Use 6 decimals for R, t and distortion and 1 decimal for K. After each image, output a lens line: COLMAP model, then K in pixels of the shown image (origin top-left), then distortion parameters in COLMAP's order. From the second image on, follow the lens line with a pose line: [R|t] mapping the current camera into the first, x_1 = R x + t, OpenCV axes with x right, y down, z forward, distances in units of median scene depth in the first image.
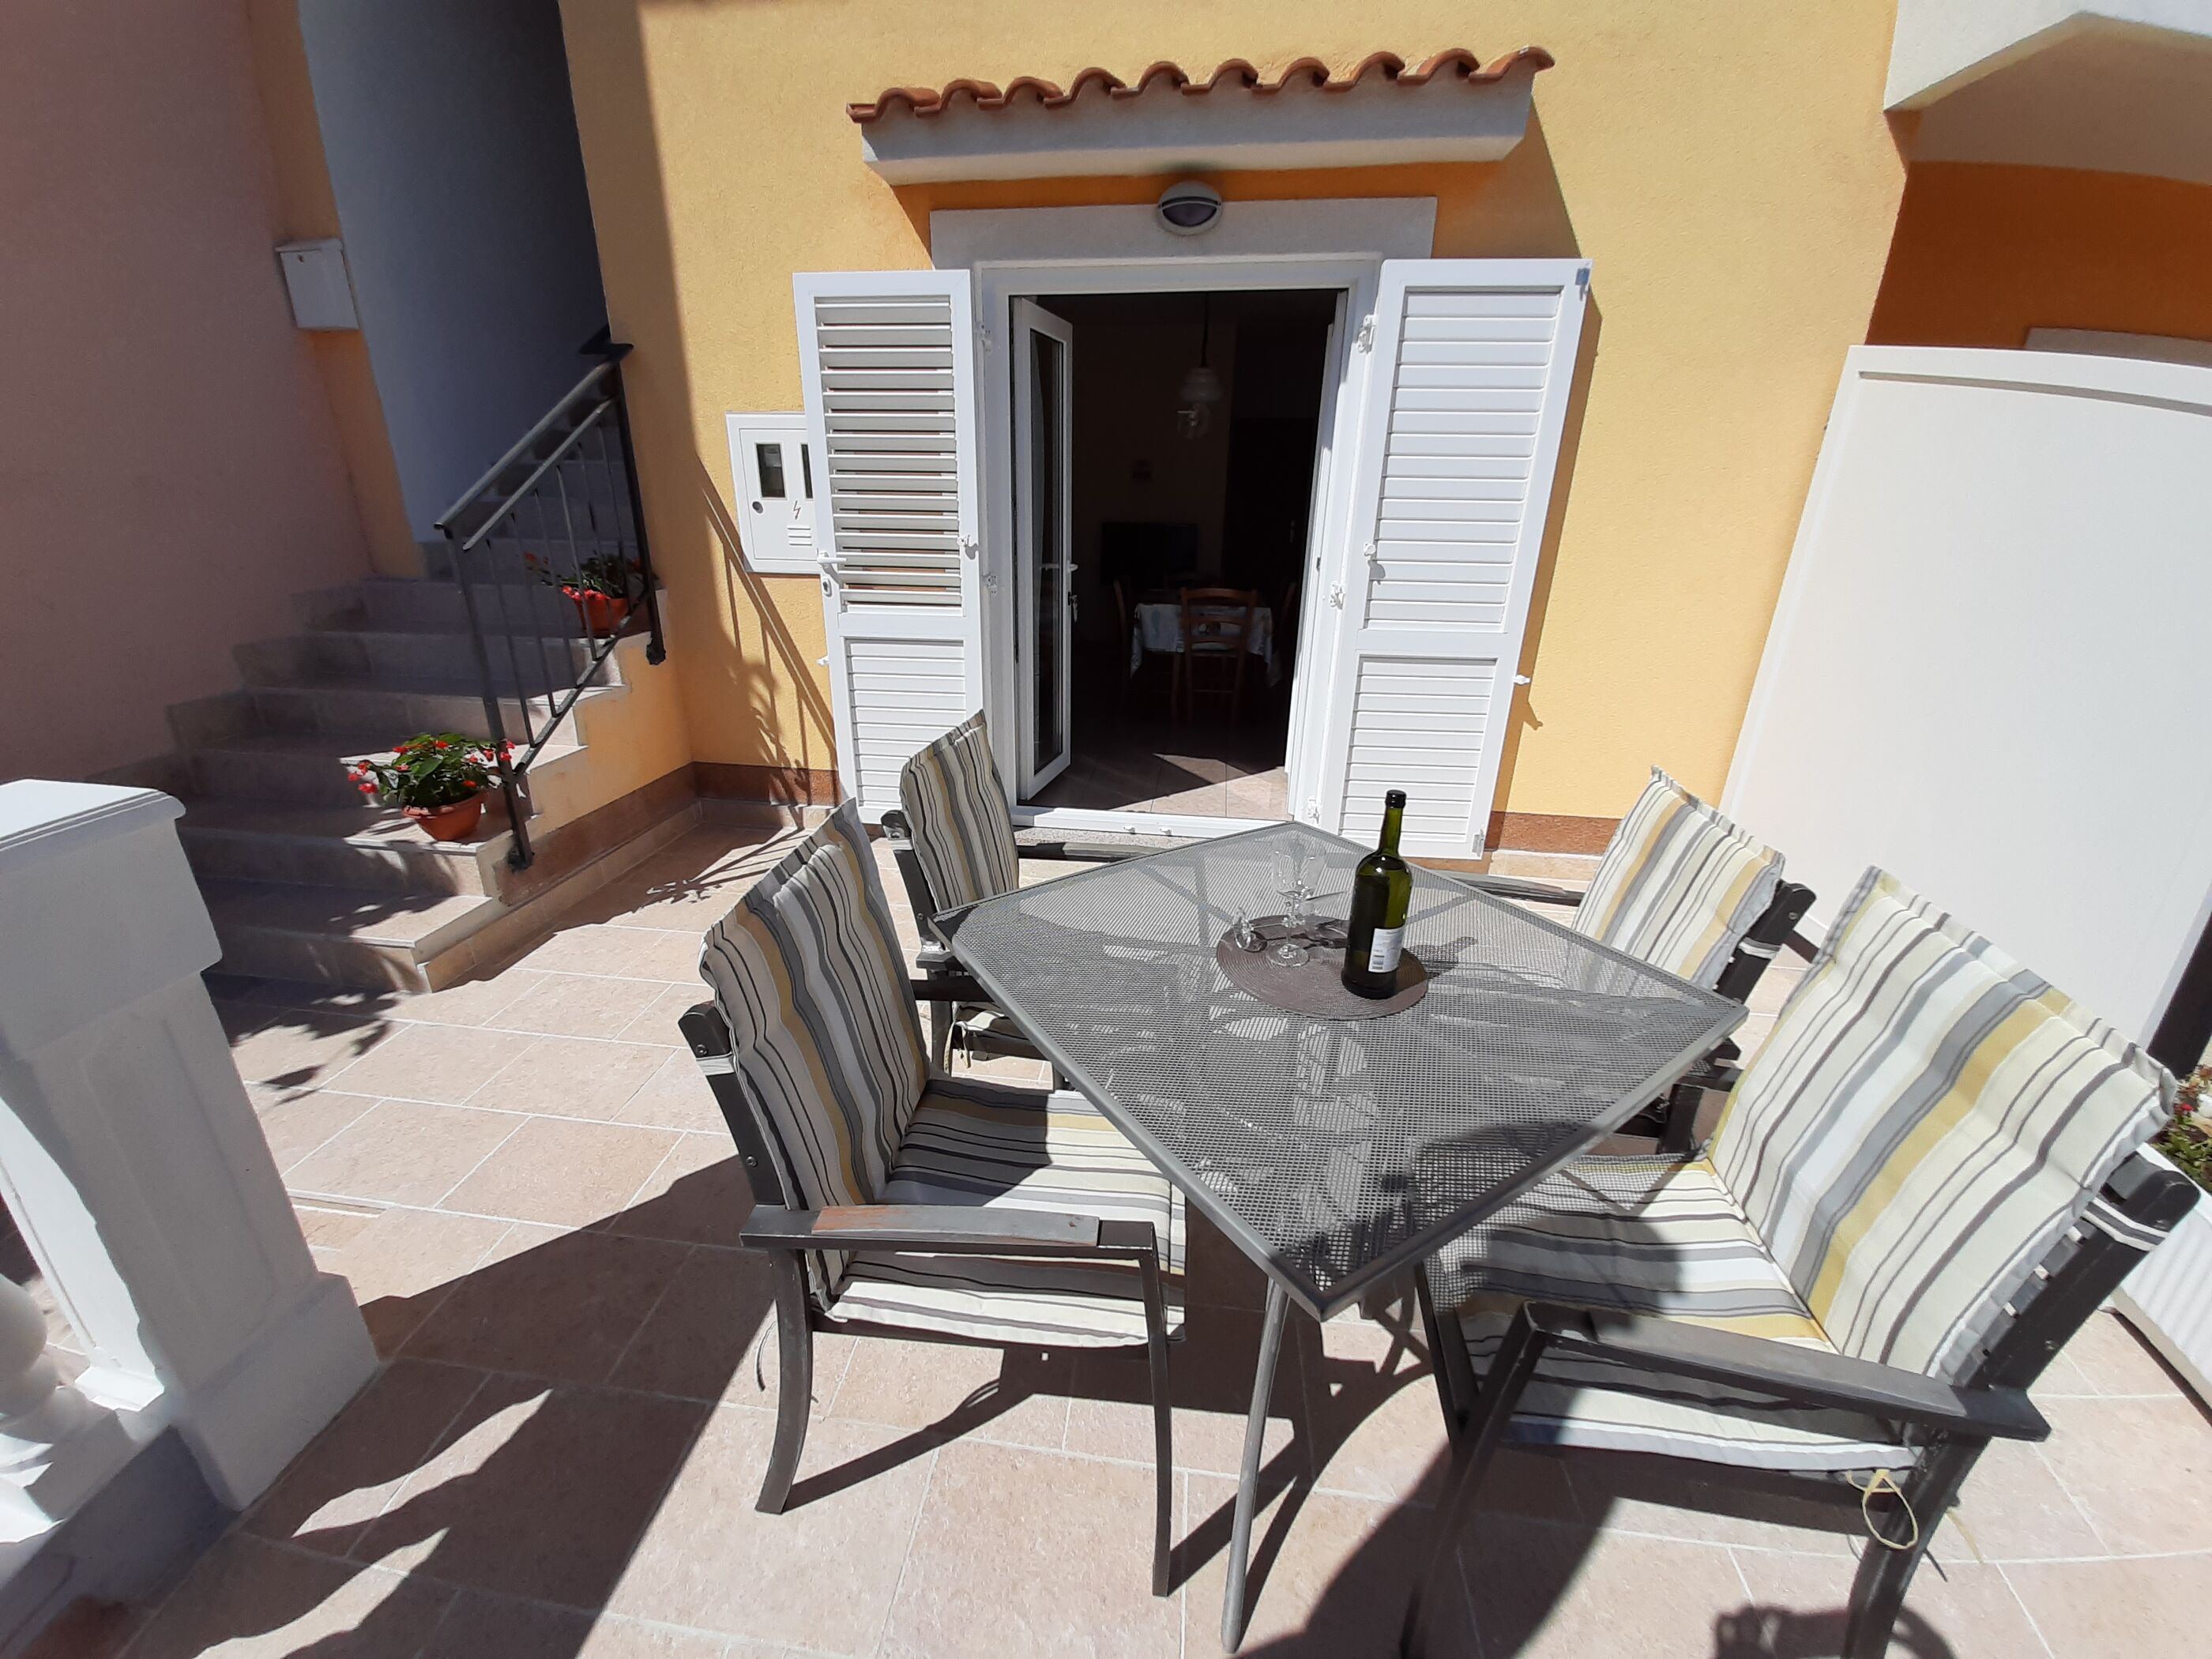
lens RADIAL K [[882.4, 0, 1106.0], [0, 882.4, 829.5], [0, 0, 1]] dist [0.000183, 0.000068]
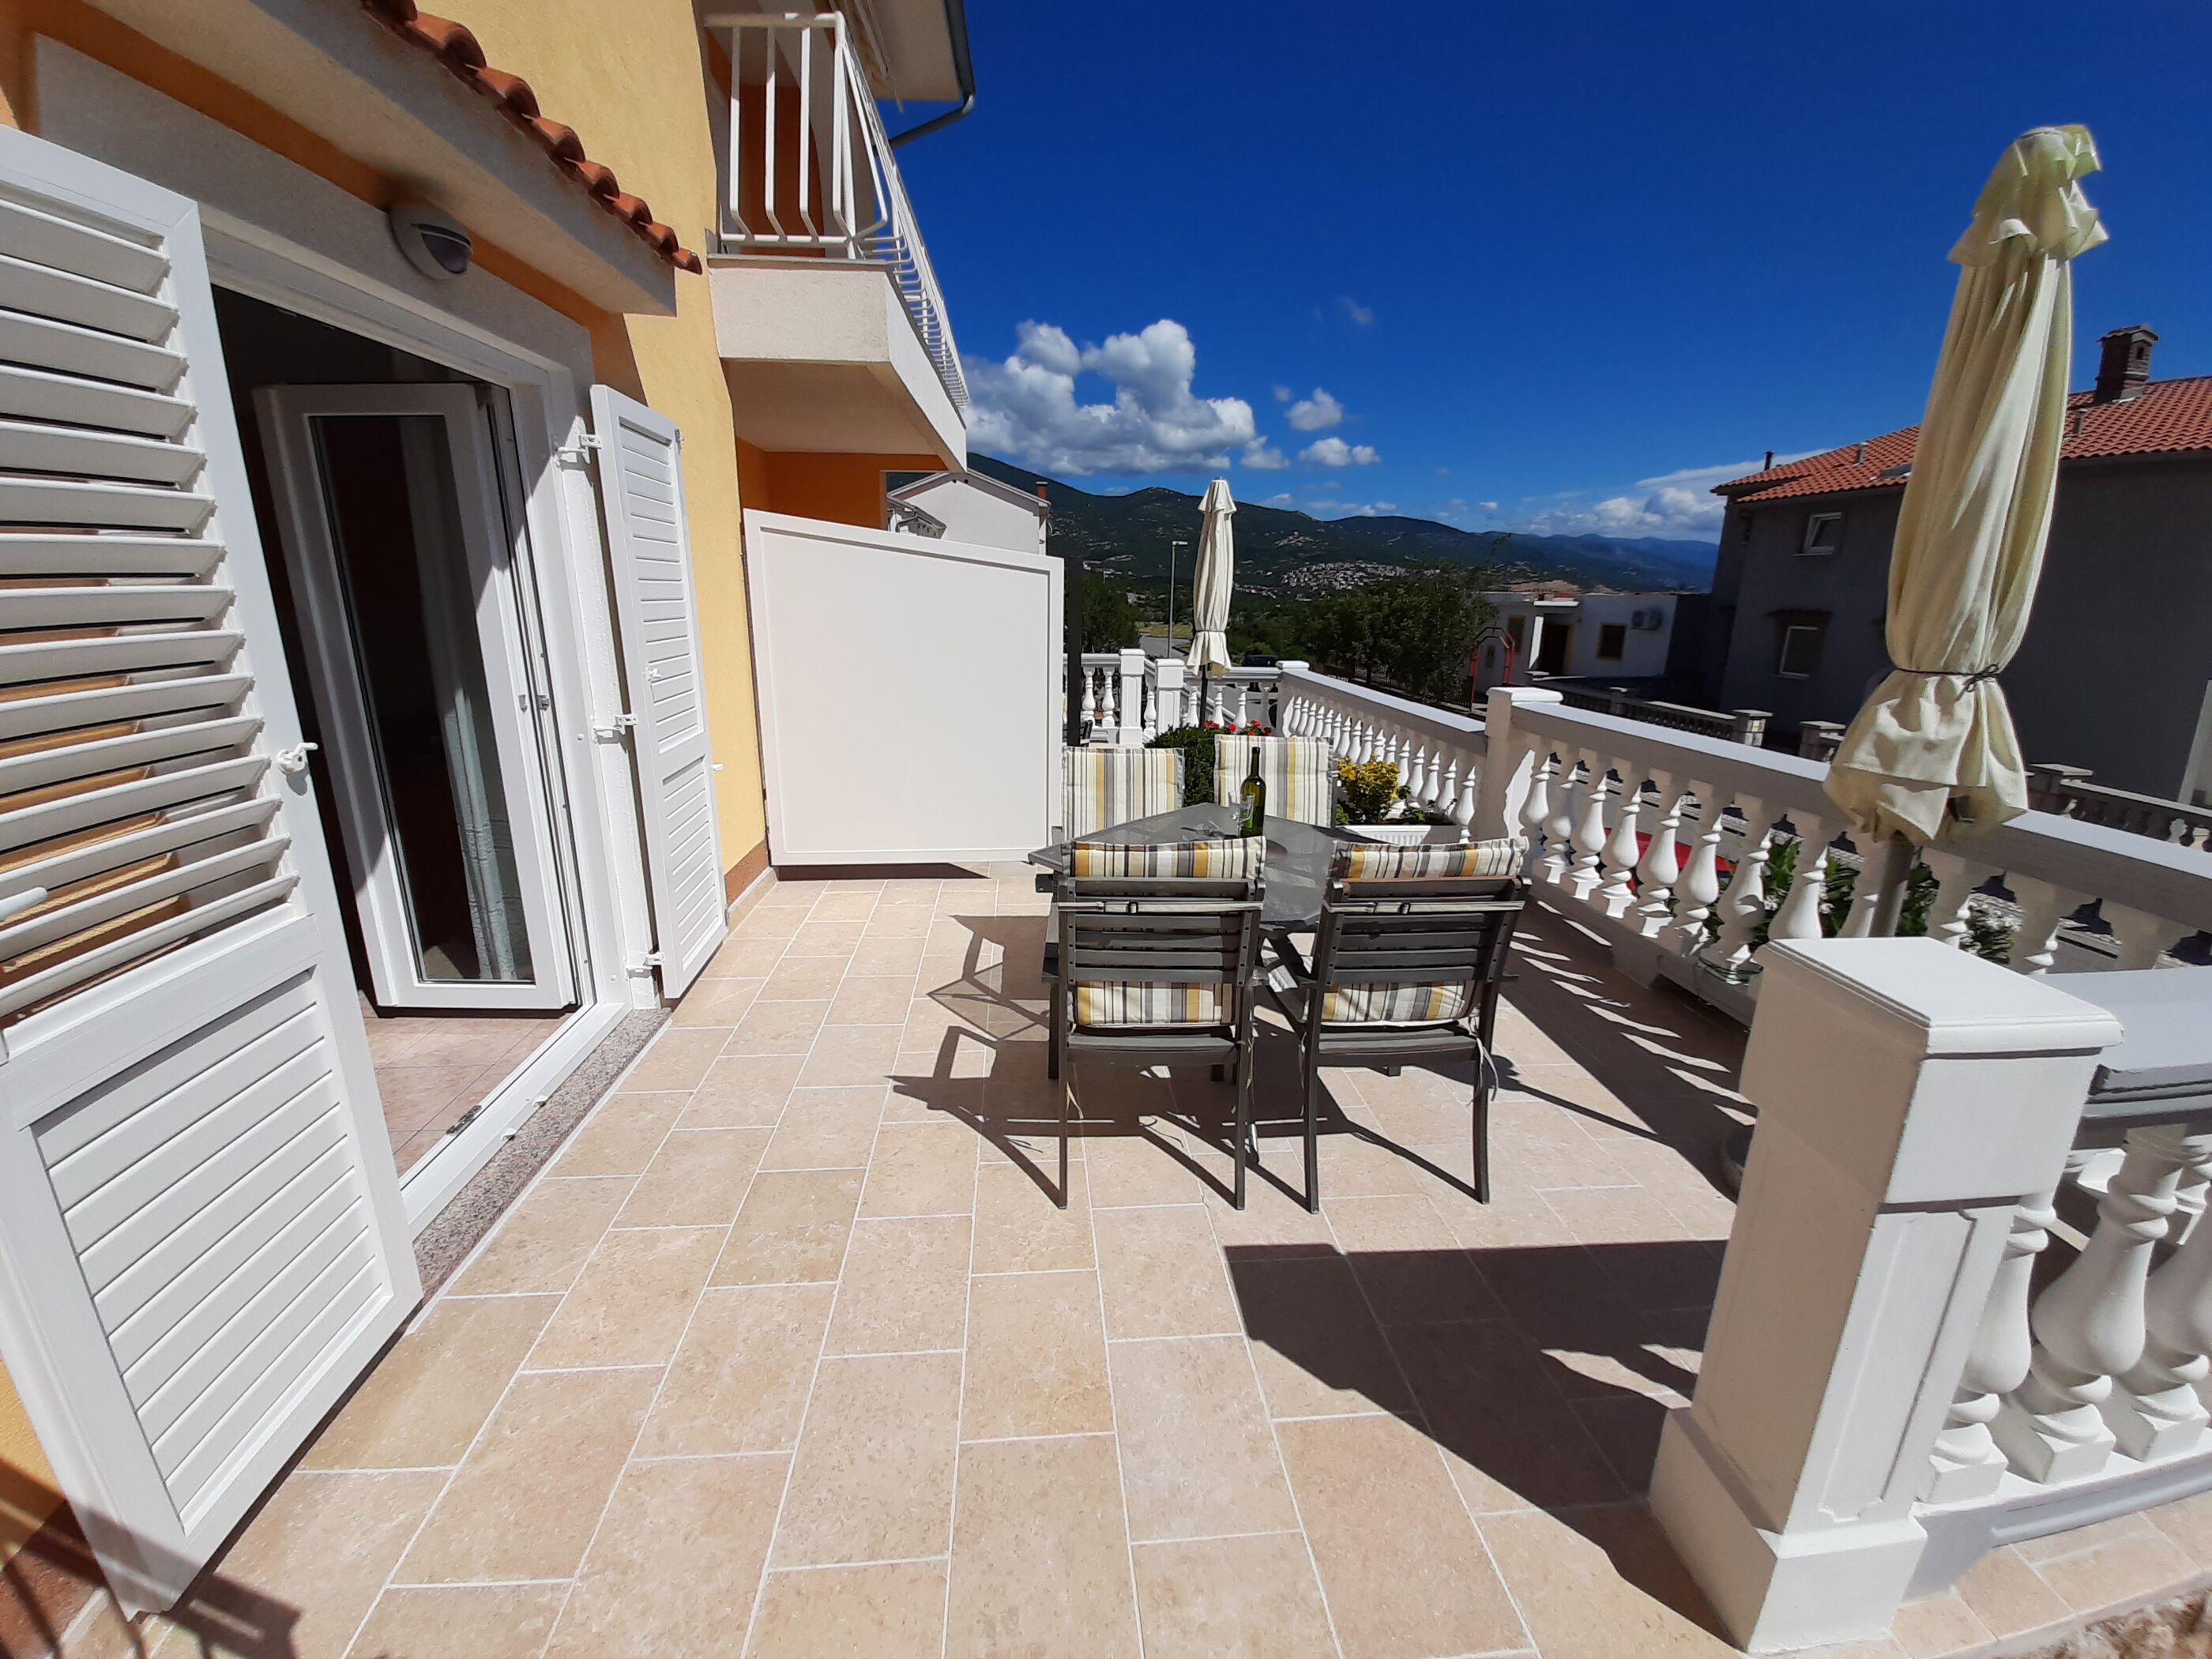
lens RADIAL K [[882.4, 0, 1106.0], [0, 882.4, 829.5], [0, 0, 1]] dist [0.000183, 0.000068]
pose [[-0.231030, -0.270562, 0.934570, -0.761336], [0.348705, 0.873719, 0.339147, -0.329532], [-0.908312, 0.404242, -0.107509, 0.733918]]
